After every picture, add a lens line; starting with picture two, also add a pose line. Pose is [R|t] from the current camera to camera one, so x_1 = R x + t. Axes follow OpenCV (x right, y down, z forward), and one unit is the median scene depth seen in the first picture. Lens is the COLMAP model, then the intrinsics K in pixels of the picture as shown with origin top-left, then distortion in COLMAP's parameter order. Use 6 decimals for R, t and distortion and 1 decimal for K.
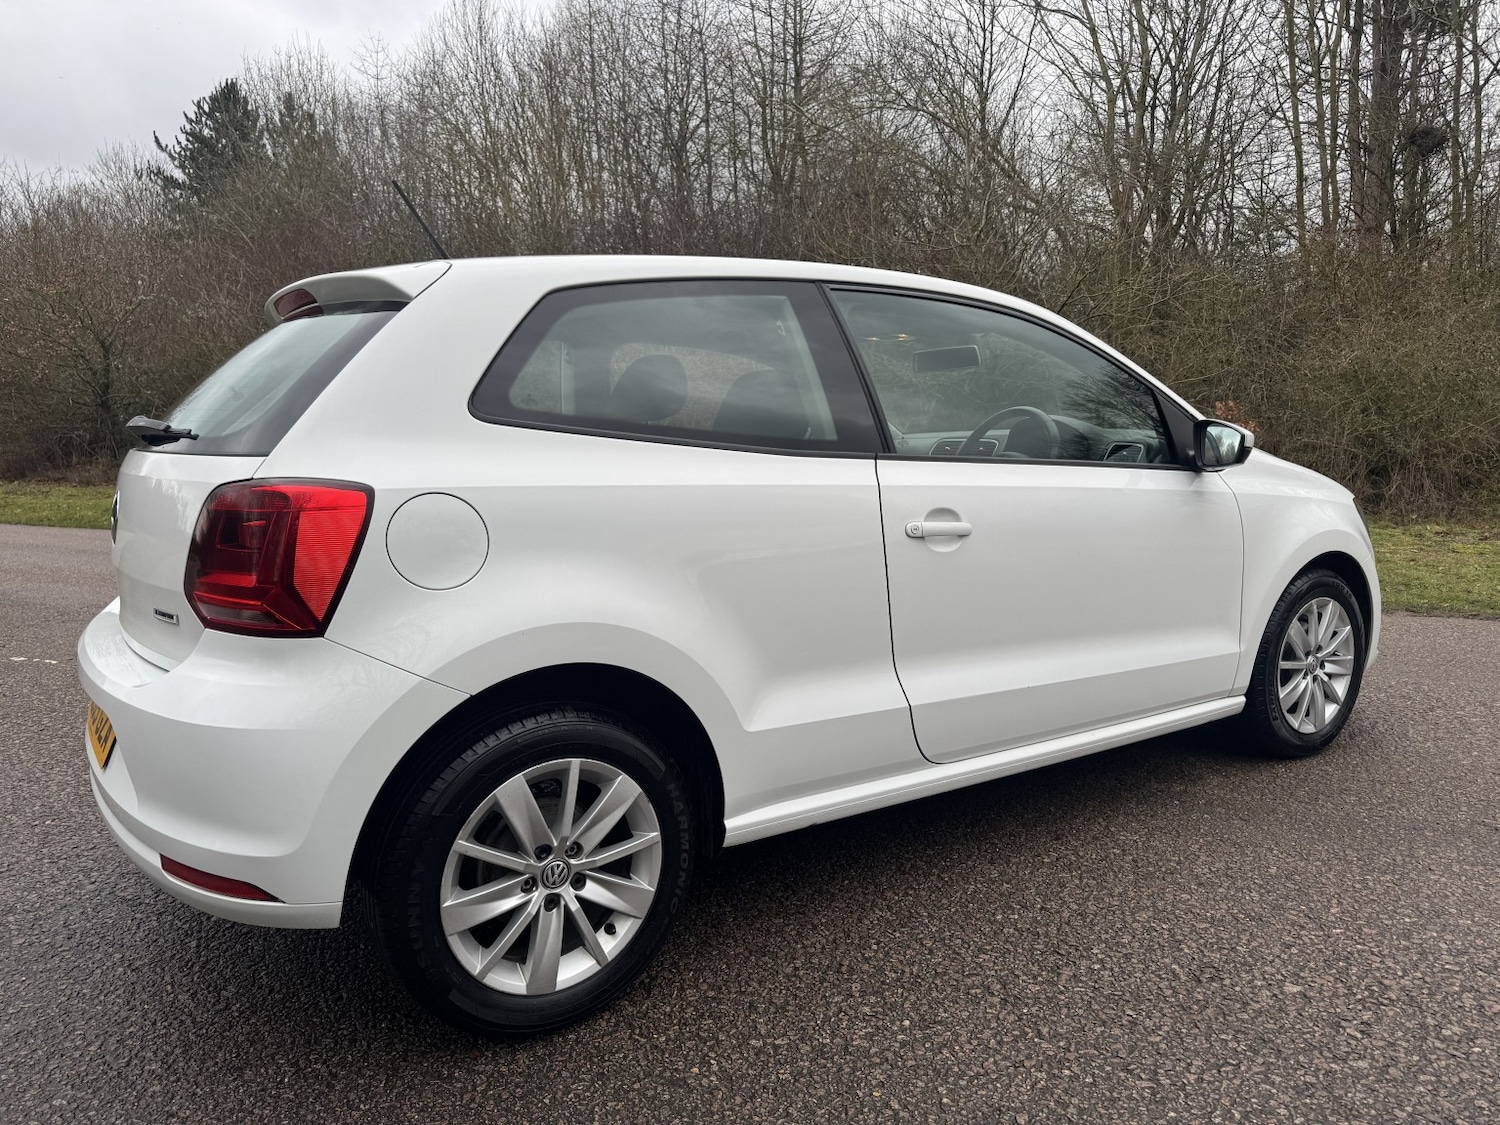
lens RADIAL K [[1078.6, 0, 751.7], [0, 1078.6, 555.7], [0, 0, 1]] dist [0.020110, -0.022993]
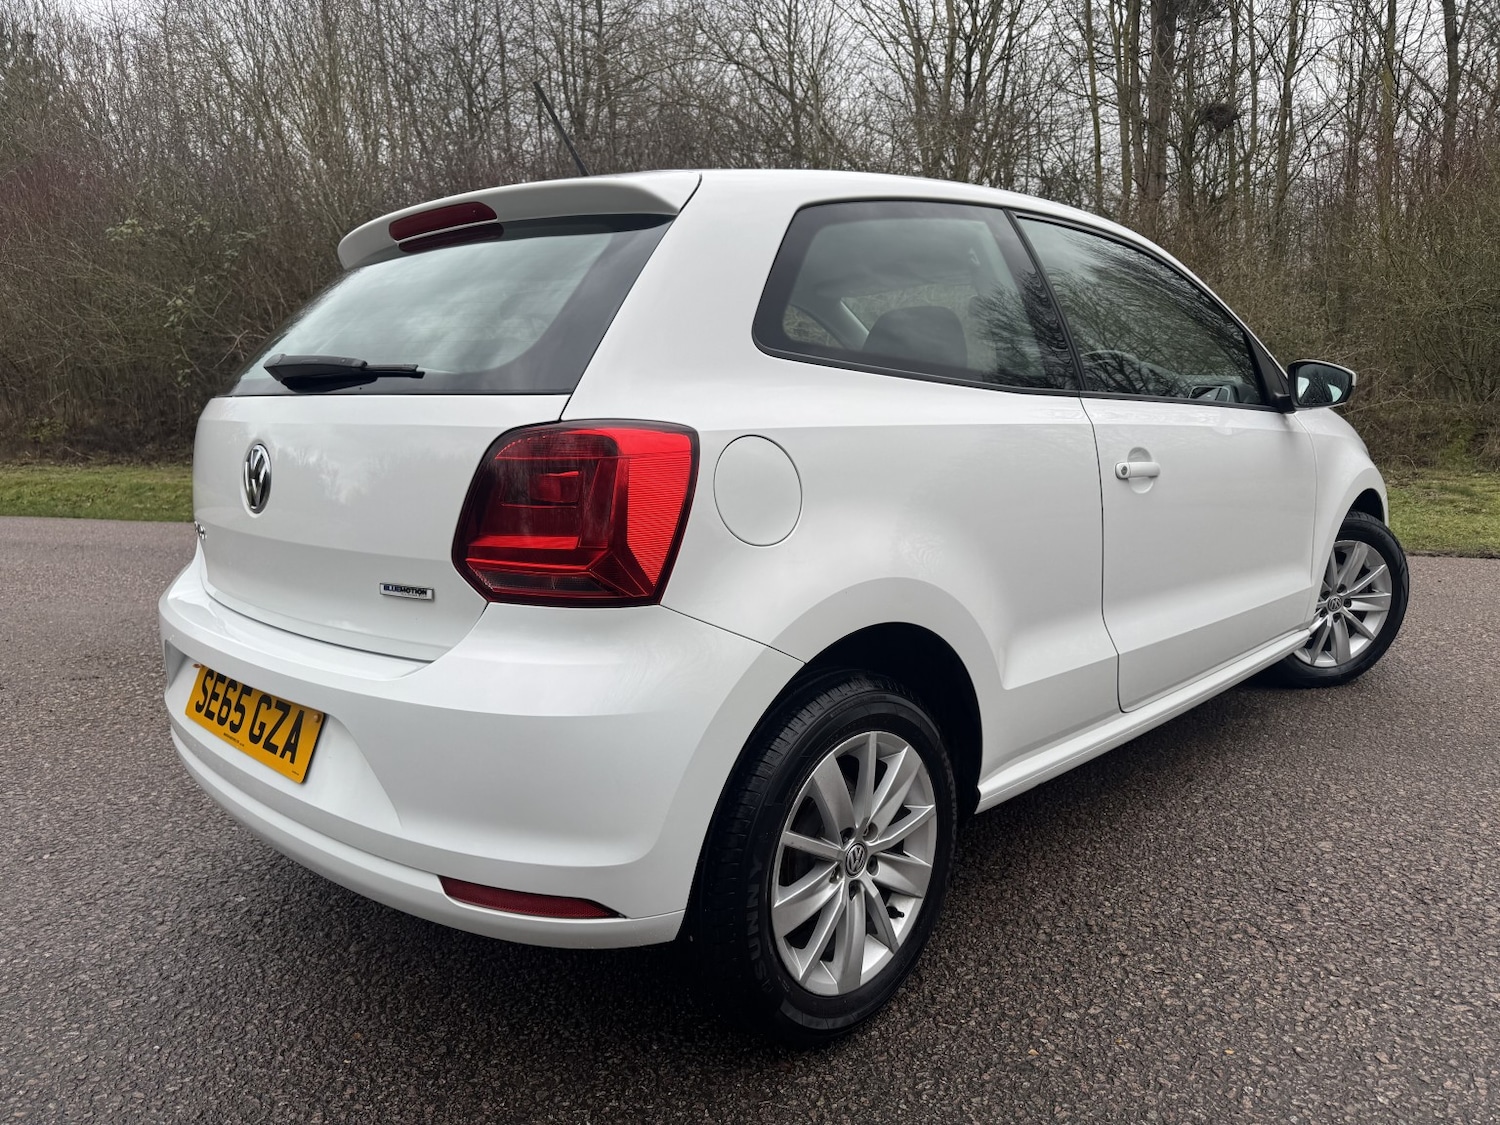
lens RADIAL K [[1078.6, 0, 748.9], [0, 1078.6, 560.3], [0, 0, 1]] dist [0.020110, -0.022993]
pose [[0.980010, -0.038008, 0.195285, -0.396586], [0.030623, 0.998702, 0.040694, 0.005771], [-0.196578, -0.033901, 0.979902, 0.128103]]
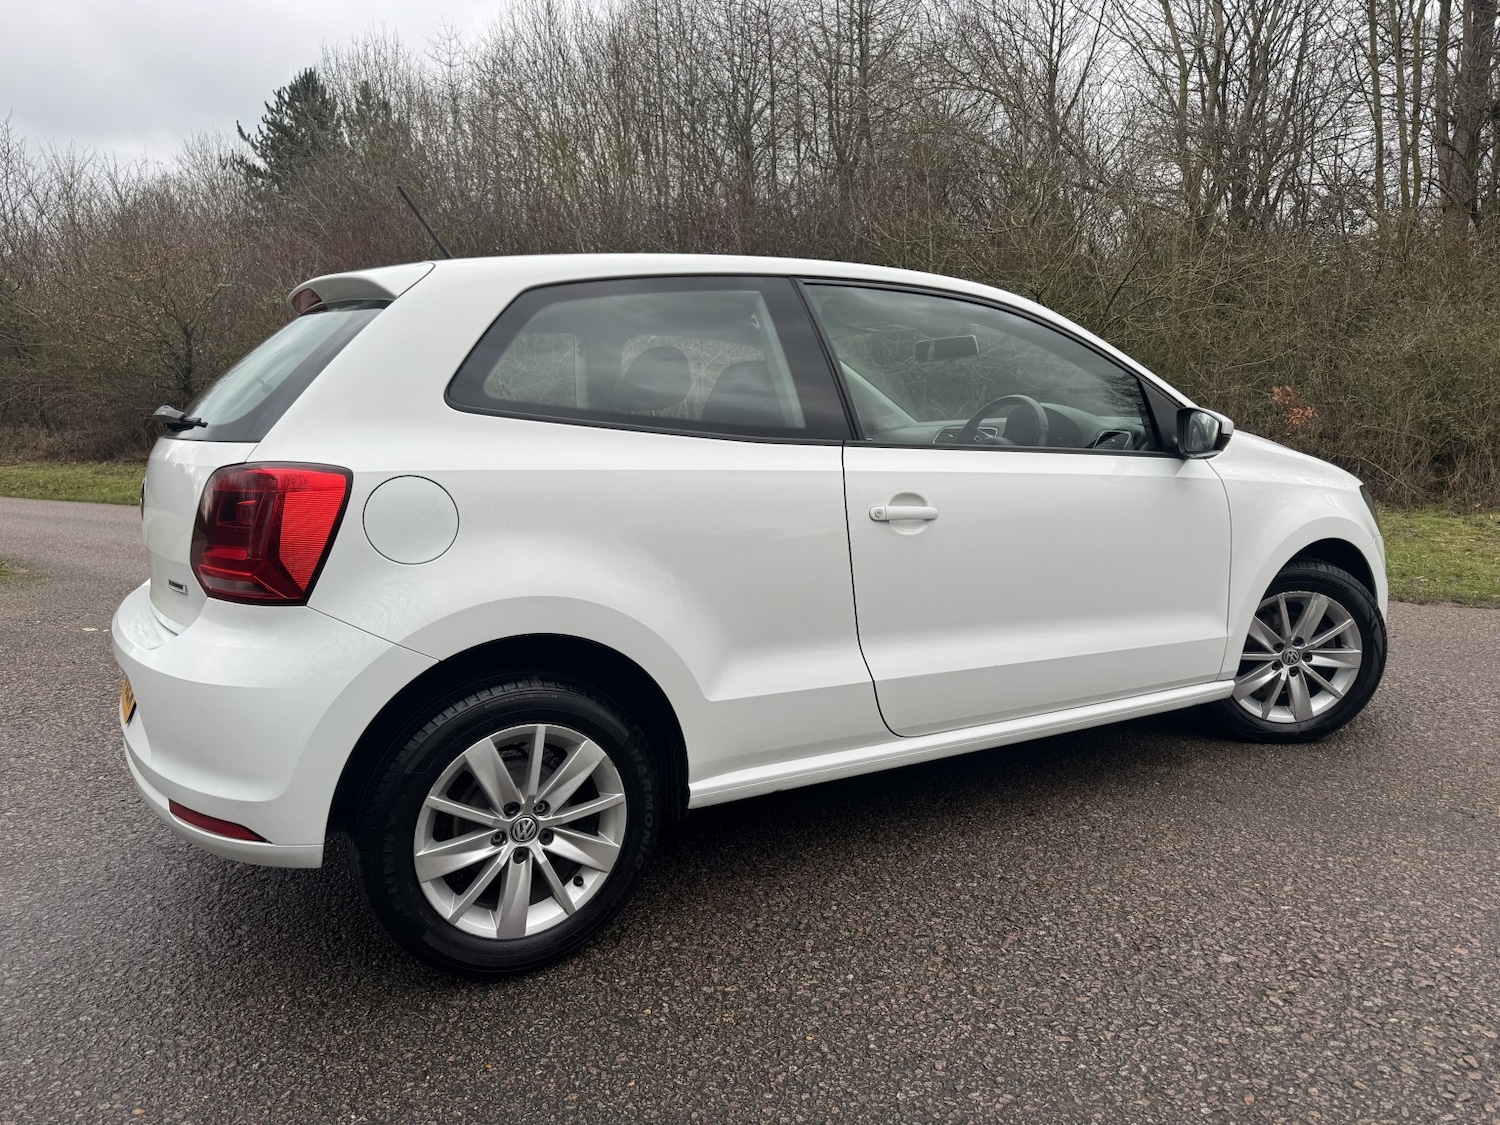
lens RADIAL K [[1078.6, 0, 751.2], [0, 1078.6, 562.0], [0, 0, 1]] dist [0.020110, -0.022993]
pose [[0.997881, 0.010987, -0.064137, 0.102158], [-0.009656, 0.999732, 0.021026, 0.001476], [0.064351, -0.020362, 0.997720, -0.057049]]
